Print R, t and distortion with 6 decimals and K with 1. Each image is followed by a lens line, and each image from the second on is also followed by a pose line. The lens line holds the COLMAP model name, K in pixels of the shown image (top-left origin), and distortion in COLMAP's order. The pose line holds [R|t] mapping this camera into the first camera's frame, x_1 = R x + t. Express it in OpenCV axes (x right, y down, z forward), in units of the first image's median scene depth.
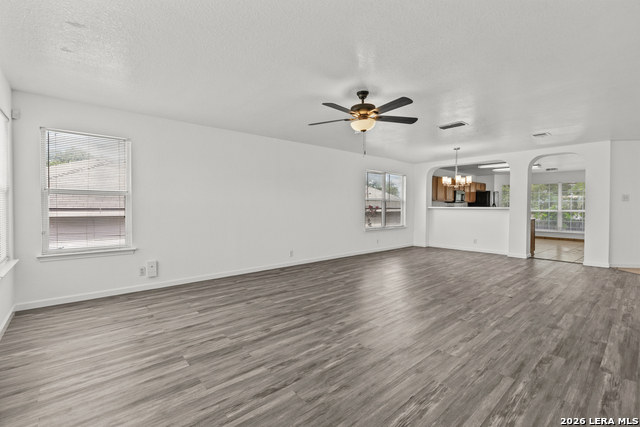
lens RADIAL K [[283.7, 0, 316.5], [0, 283.7, 208.6], [0, 0, 1]] dist [0.006207, -0.000194]
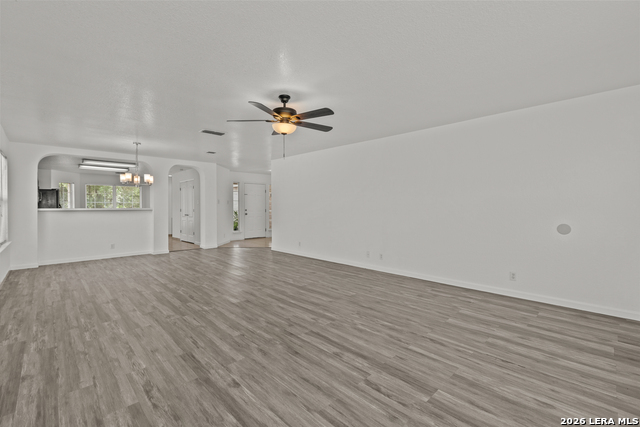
lens RADIAL K [[283.7, 0, 316.5], [0, 283.7, 208.6], [0, 0, 1]] dist [0.006207, -0.000194]
pose [[-0.057812, -0.007294, 0.998301, -0.983223], [0.011321, 0.999904, 0.007962, -0.011501], [-0.998263, 0.011763, -0.057724, 1.077588]]
